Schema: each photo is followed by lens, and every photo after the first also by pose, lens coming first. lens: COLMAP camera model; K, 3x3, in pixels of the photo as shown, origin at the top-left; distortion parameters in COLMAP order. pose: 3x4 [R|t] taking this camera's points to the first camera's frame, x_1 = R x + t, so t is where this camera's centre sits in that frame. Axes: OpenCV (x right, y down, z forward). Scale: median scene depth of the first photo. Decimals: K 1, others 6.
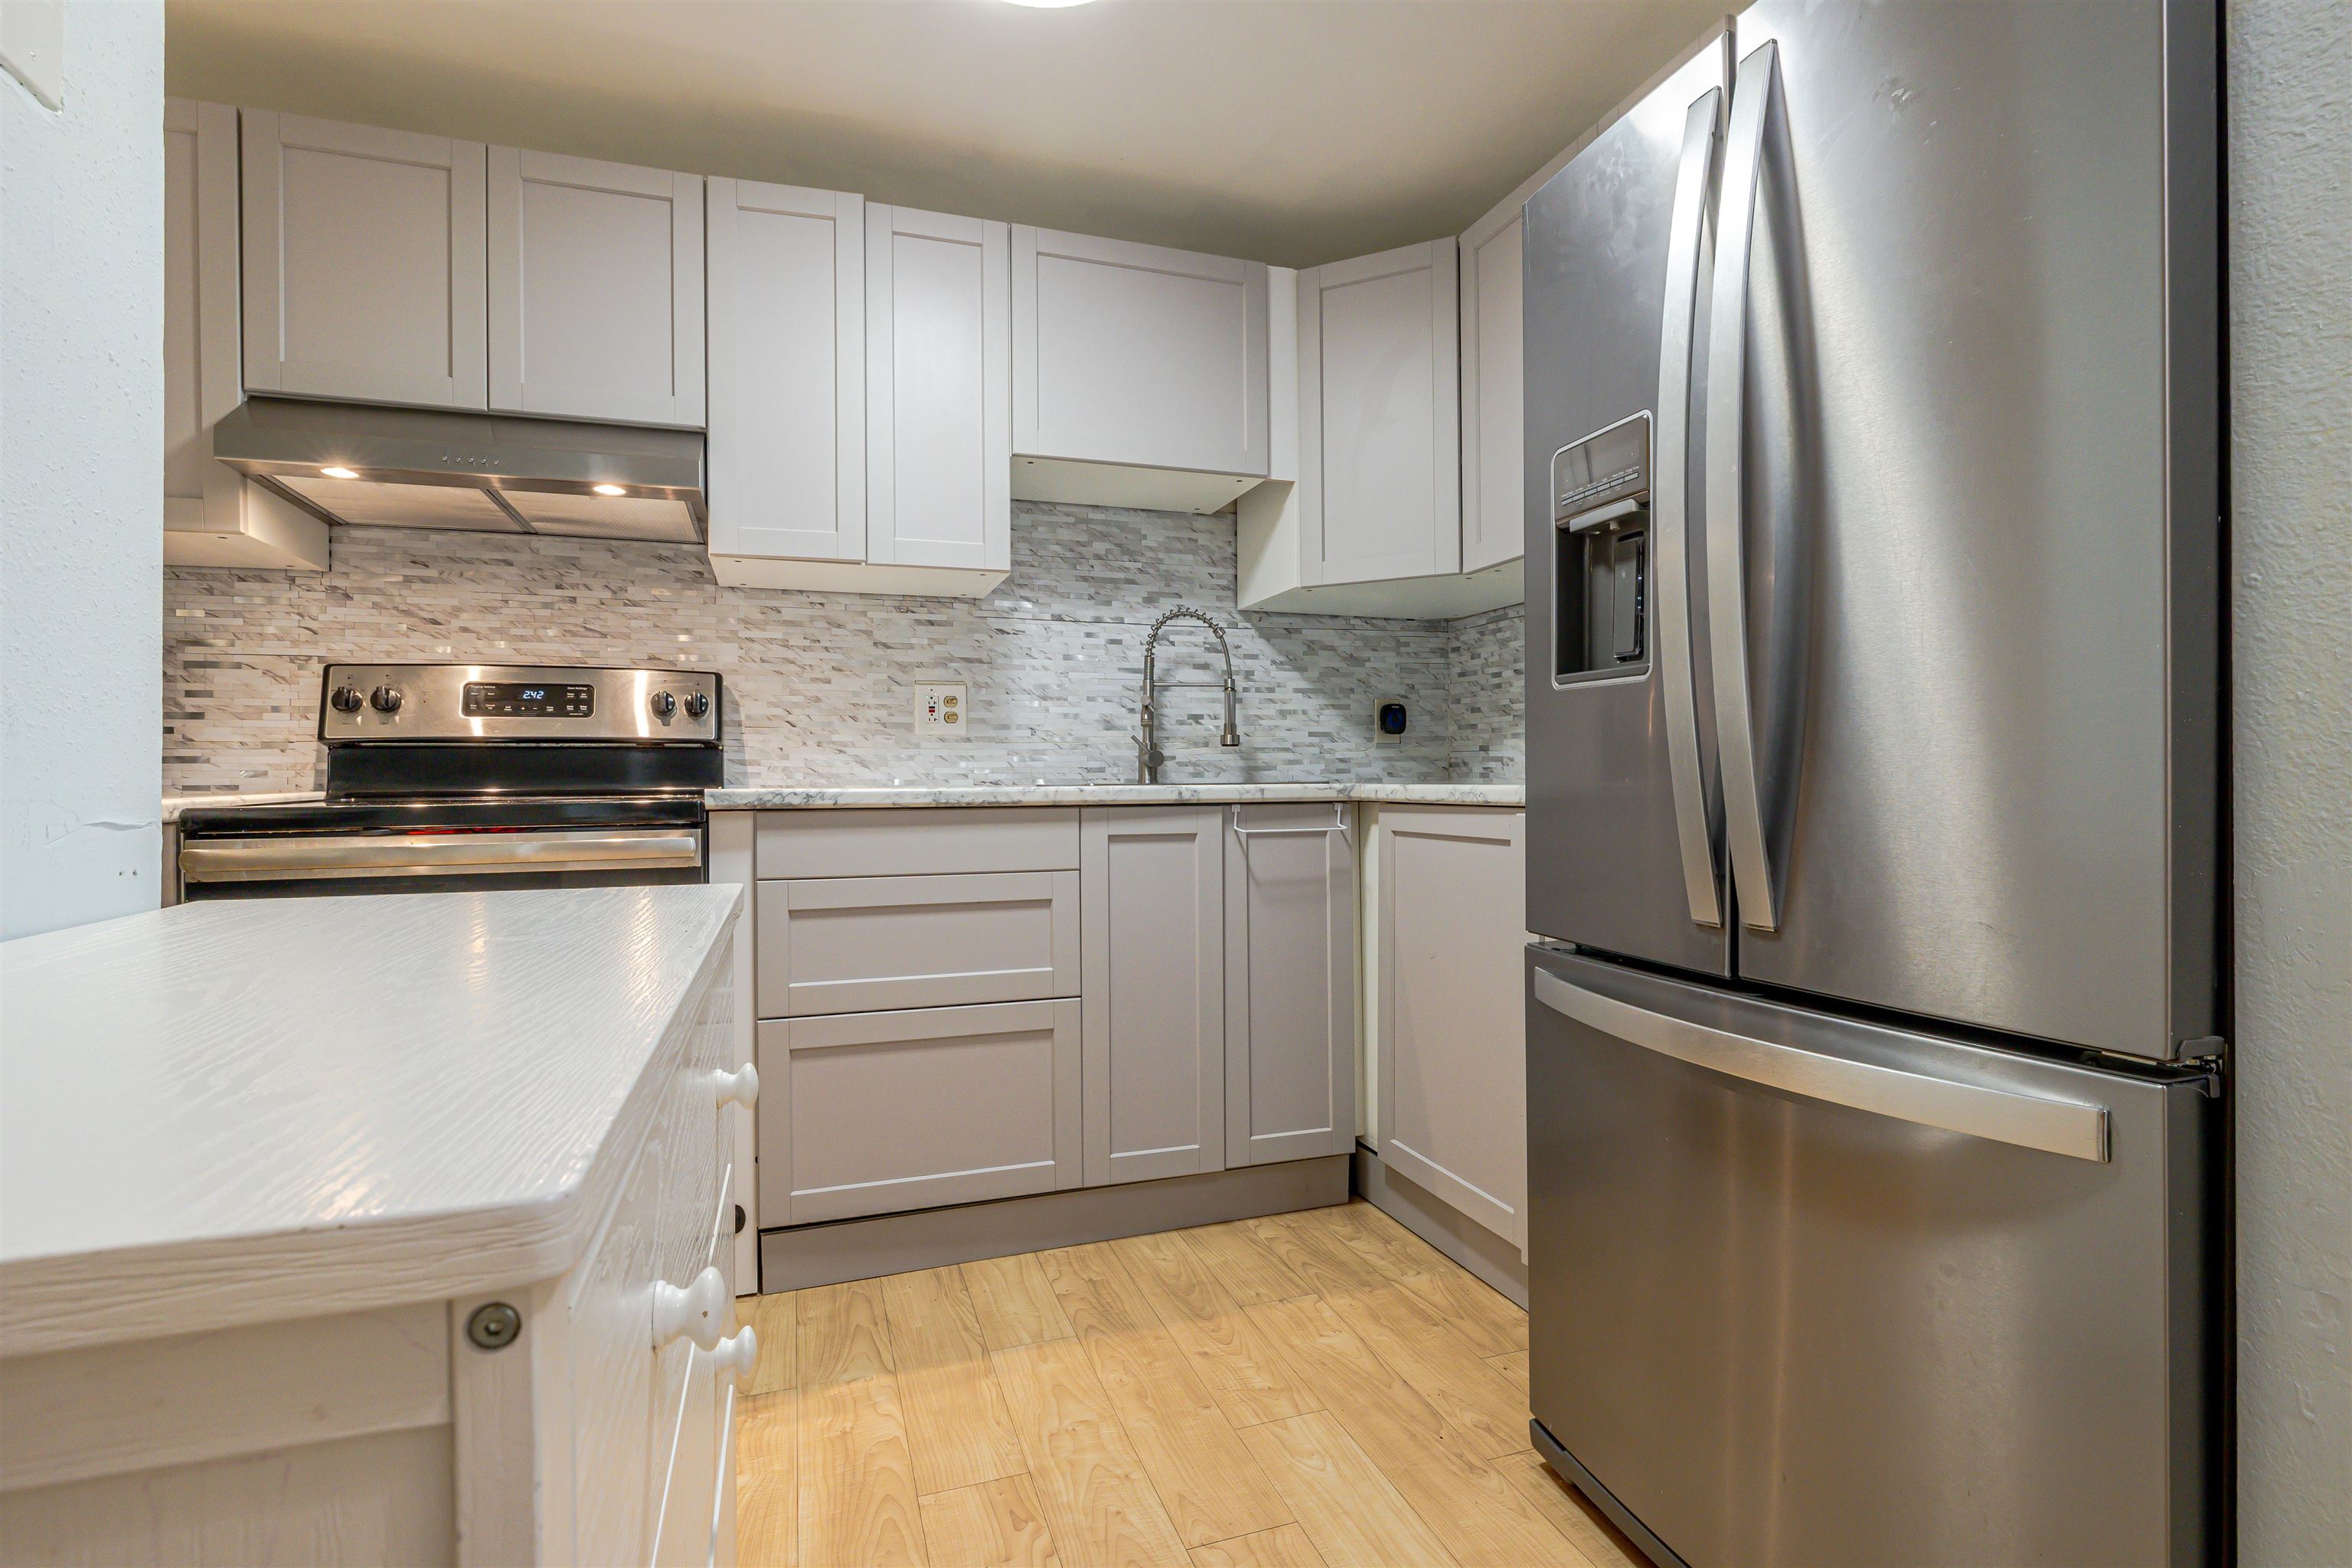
lens RADIAL K [[1112.5, 0, 1176.8], [0, 1112.5, 778.6], [0, 0, 1]] dist [-0.009281, 0.002712]
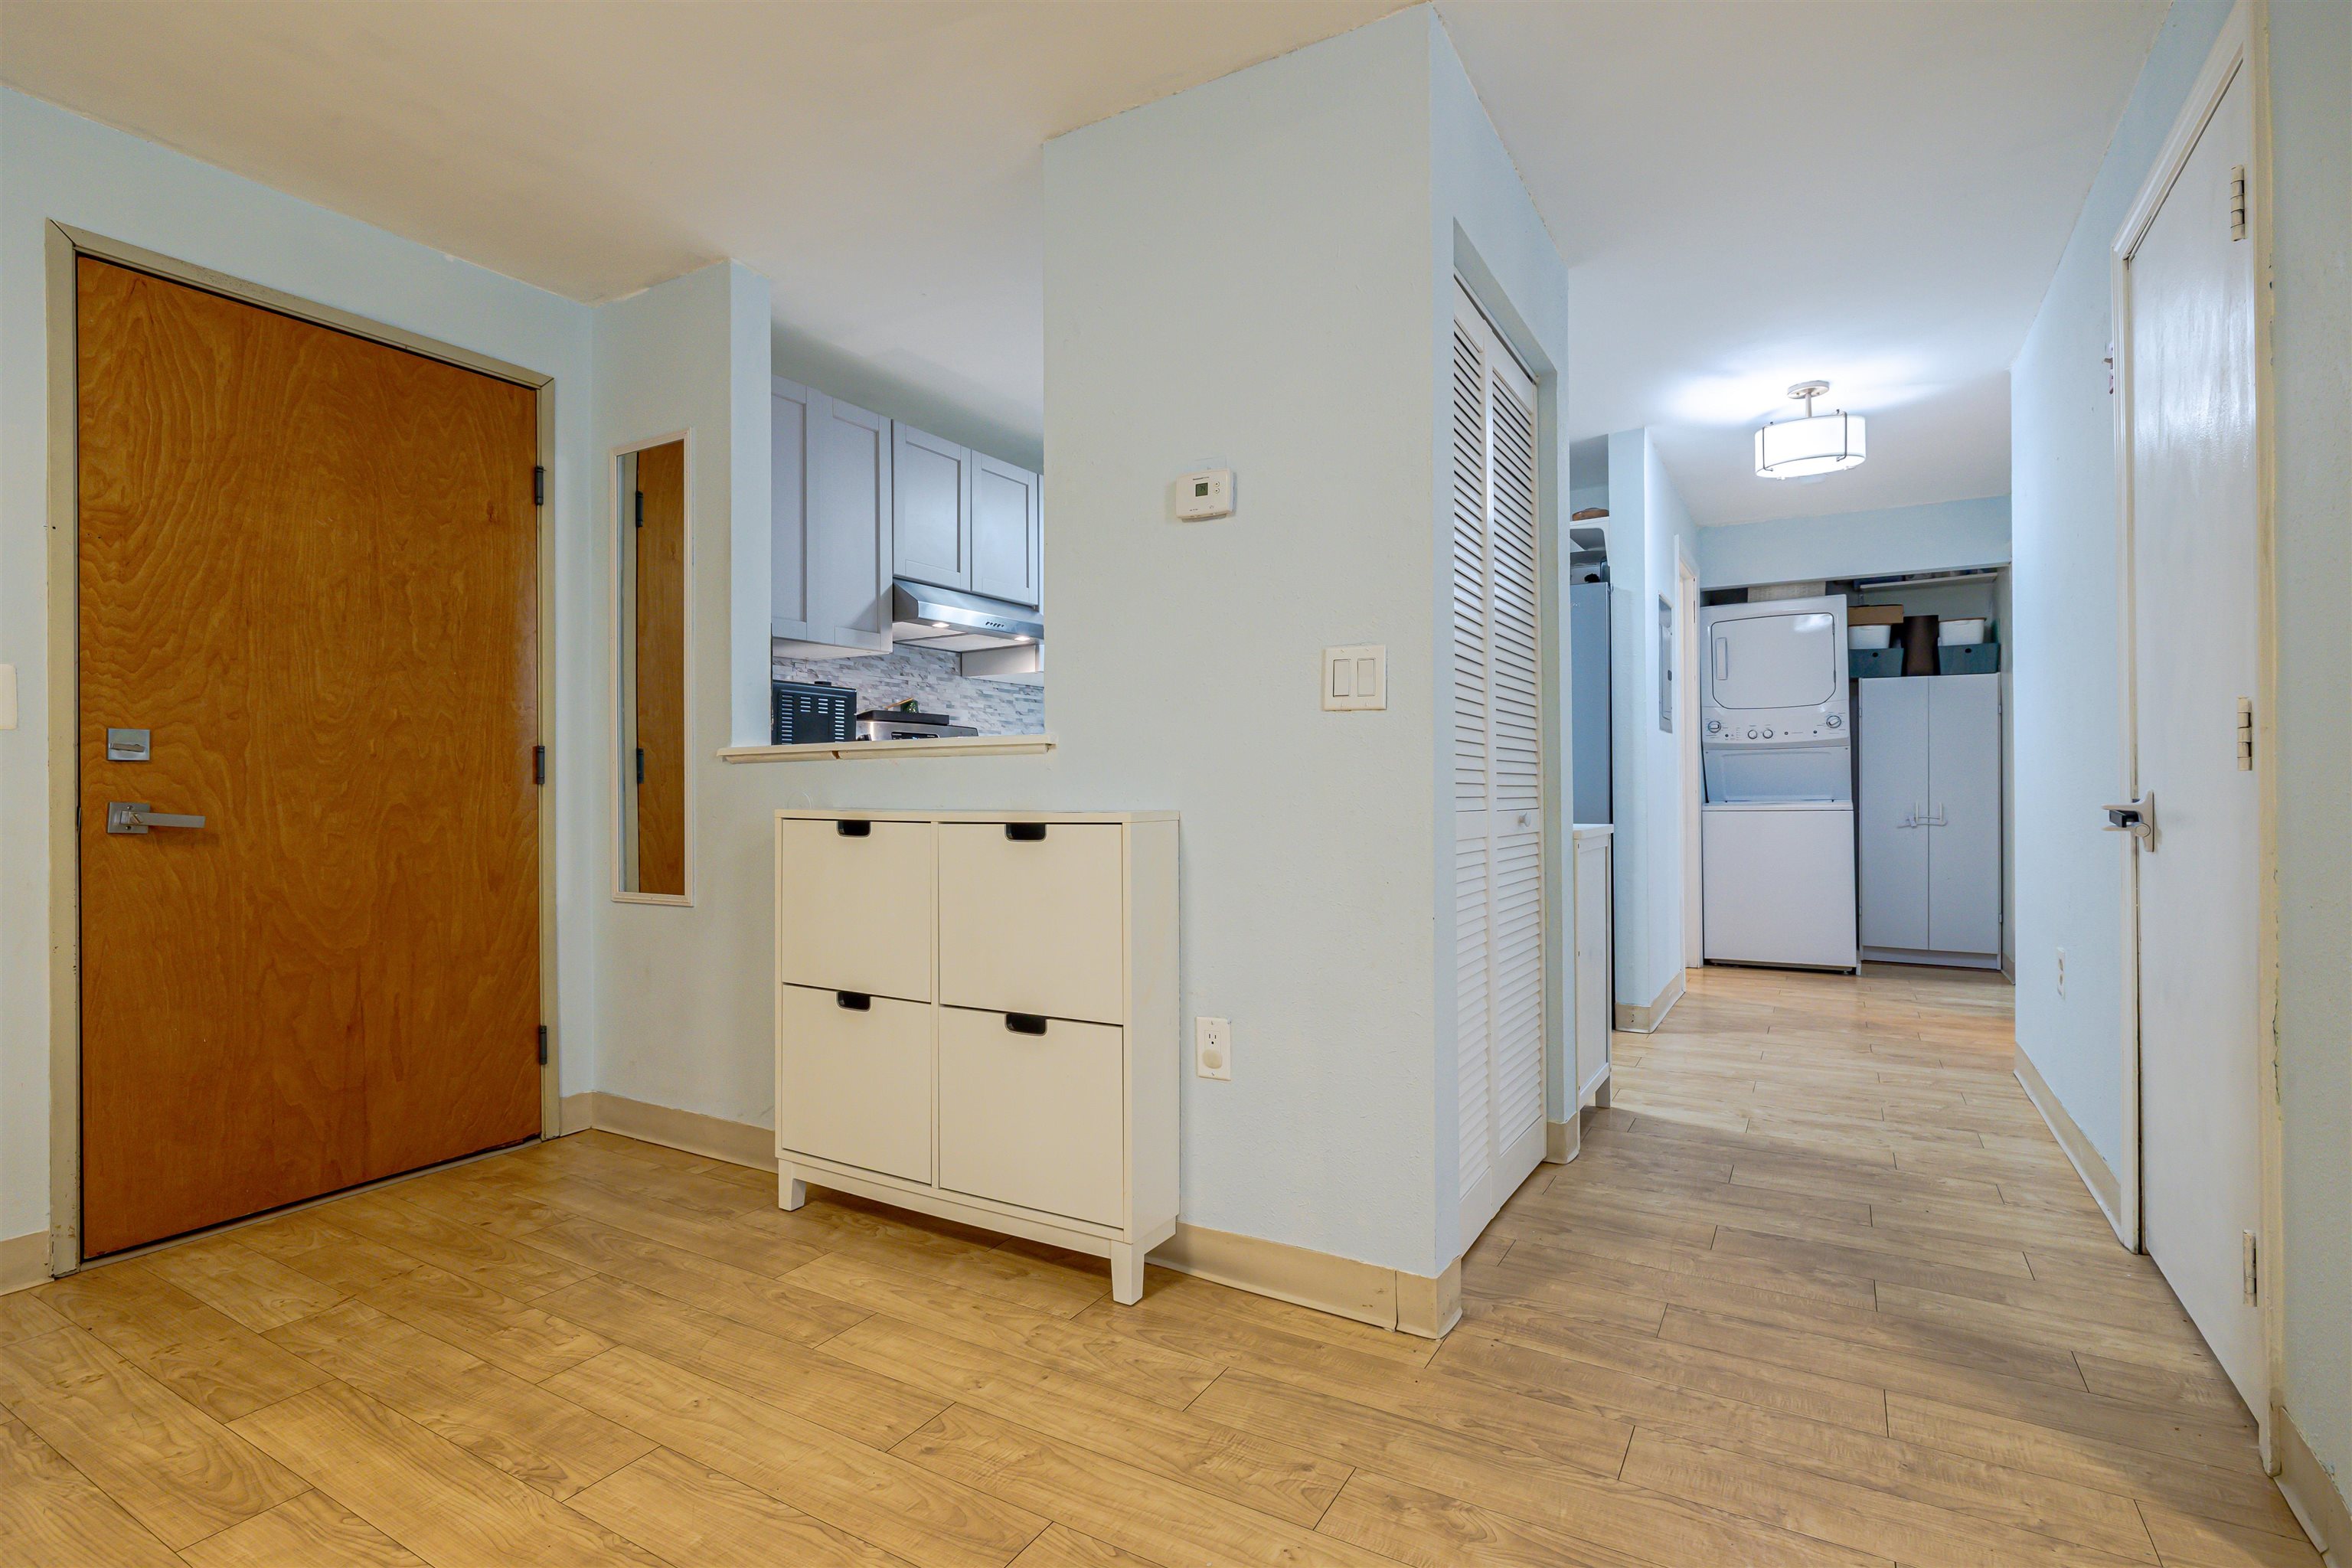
lens RADIAL K [[1112.5, 0, 1173.9], [0, 1112.5, 781.9], [0, 0, 1]] dist [-0.009281, 0.002712]
pose [[0.762273, 0.004091, 0.647243, -1.385284], [0.002099, 0.999959, -0.008792, 0.006541], [-0.647252, 0.008060, 0.762233, -0.573870]]
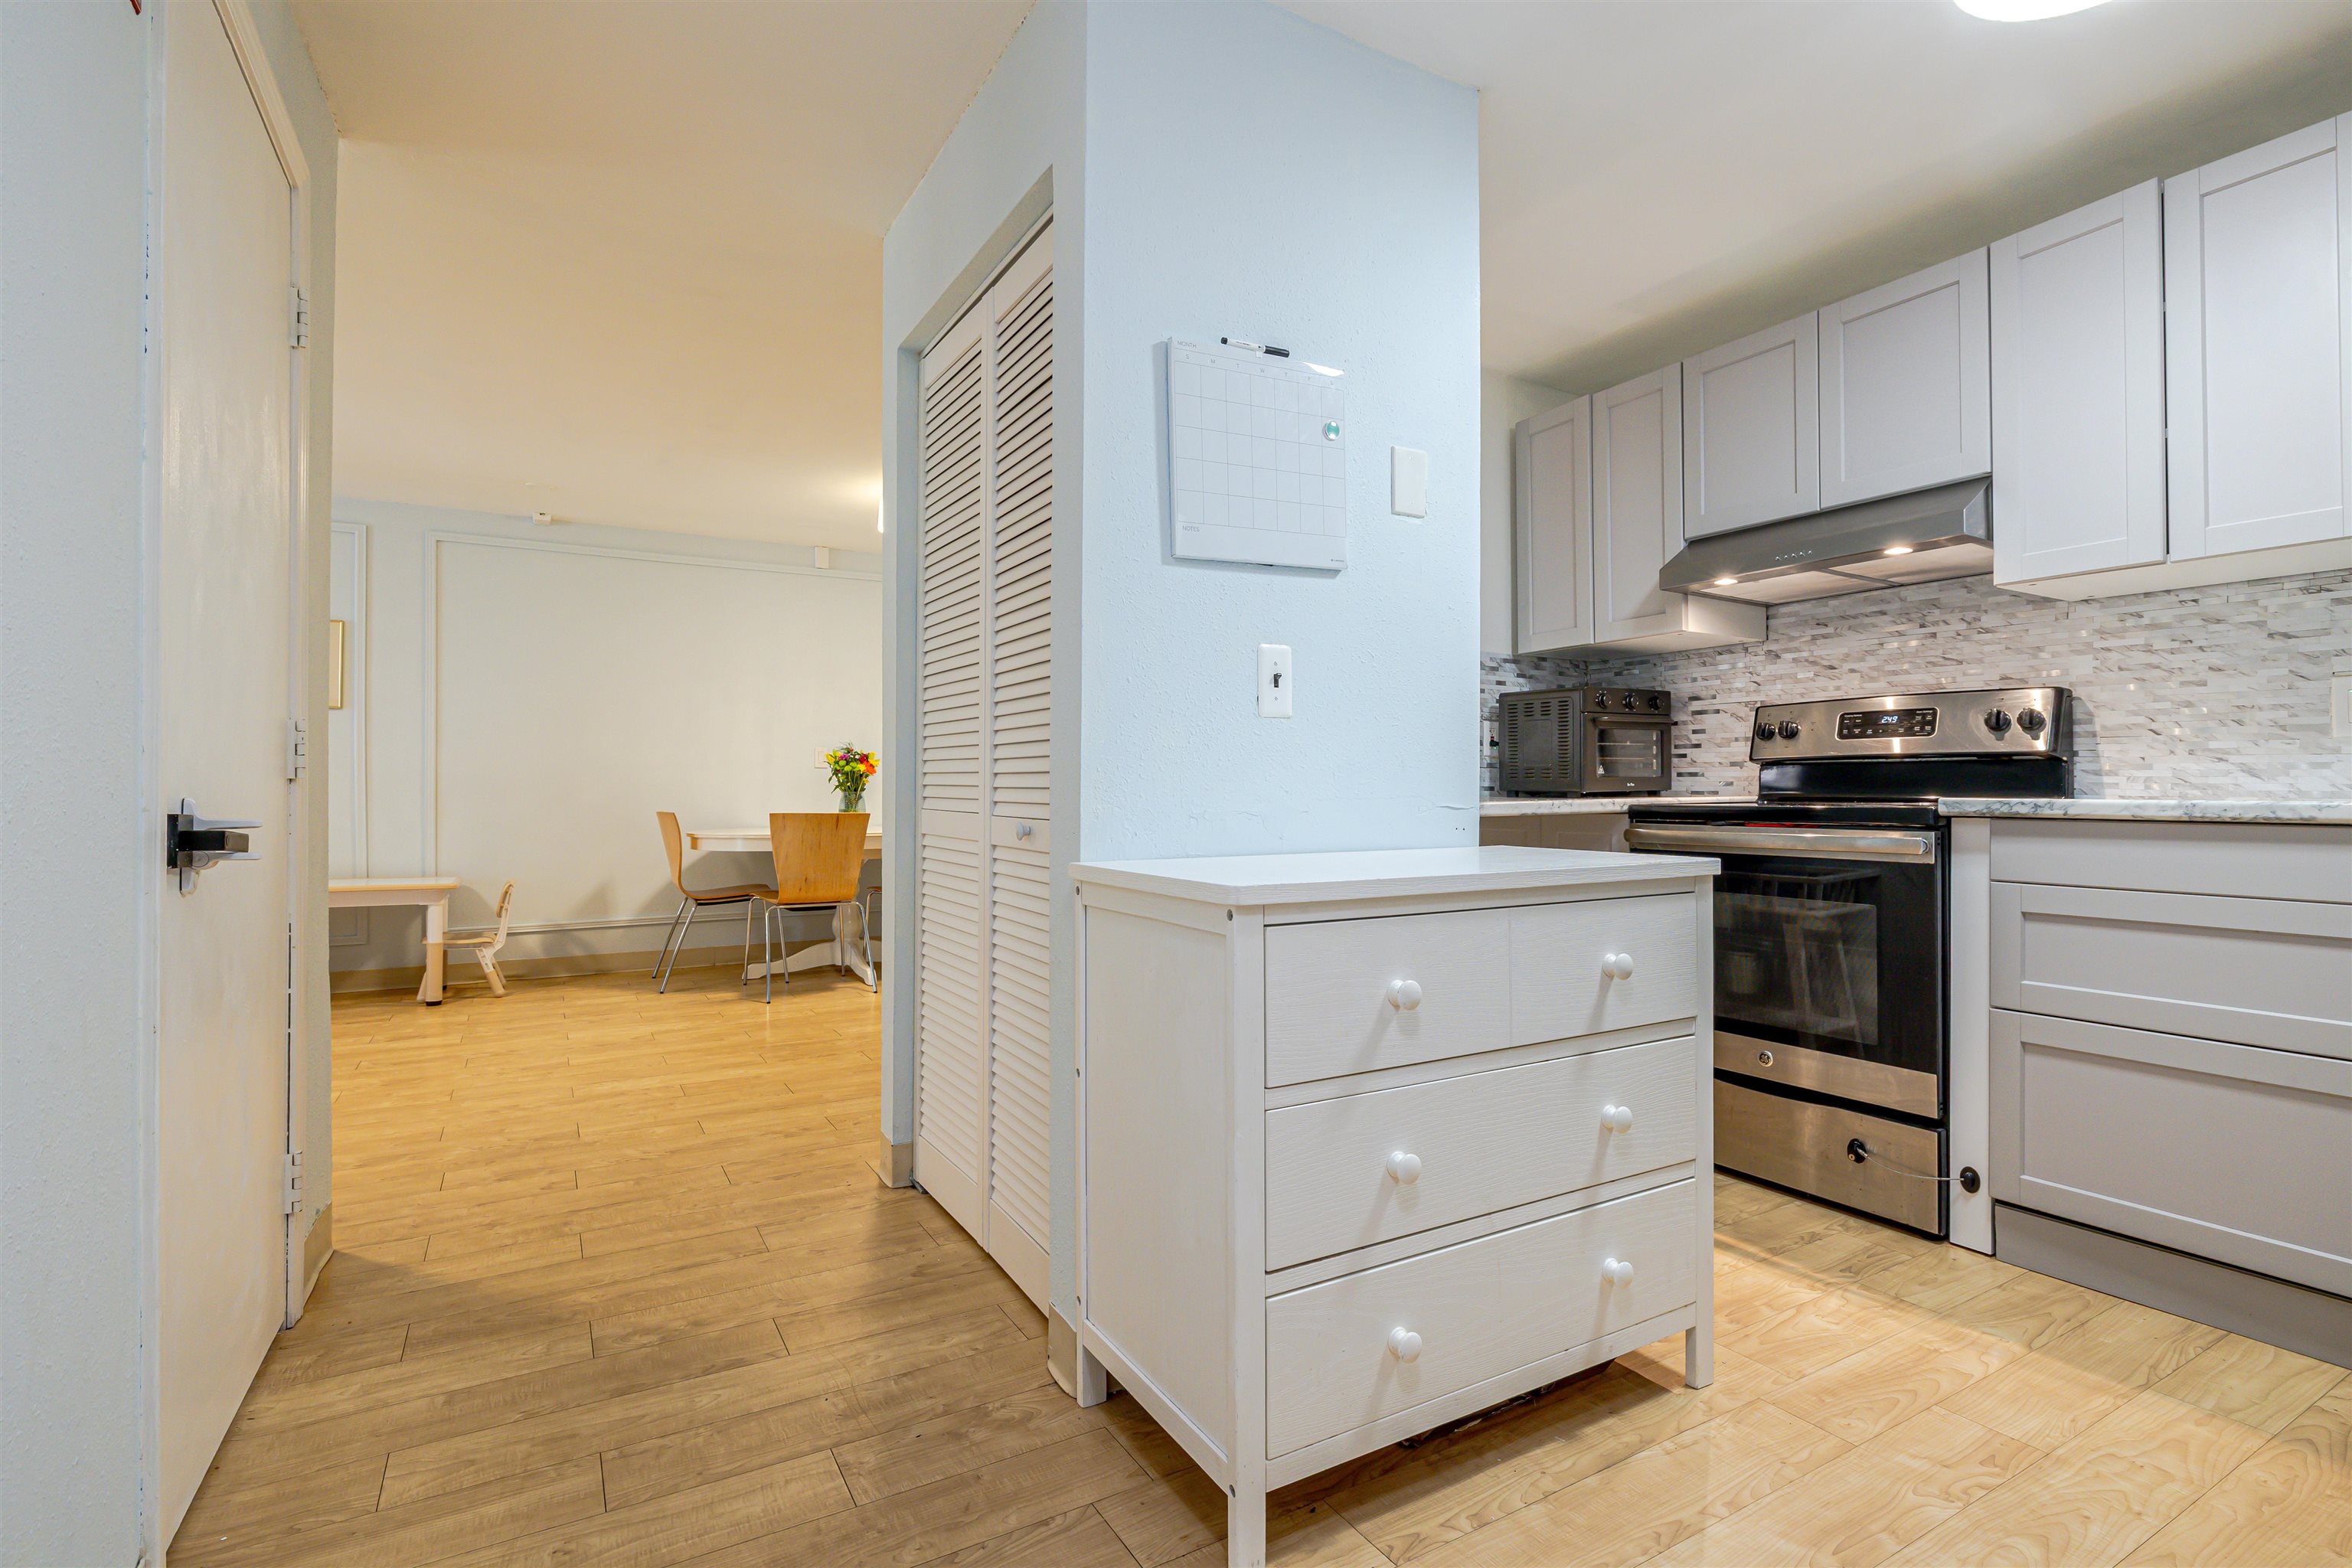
lens RADIAL K [[1112.5, 0, 1182.4], [0, 1112.5, 778.8], [0, 0, 1]] dist [-0.009281, 0.002712]
pose [[0.195841, -0.002627, -0.980632, 0.465410], [-0.003702, 0.999987, -0.003418, -0.002988], [0.980629, 0.004300, 0.195829, -0.005349]]
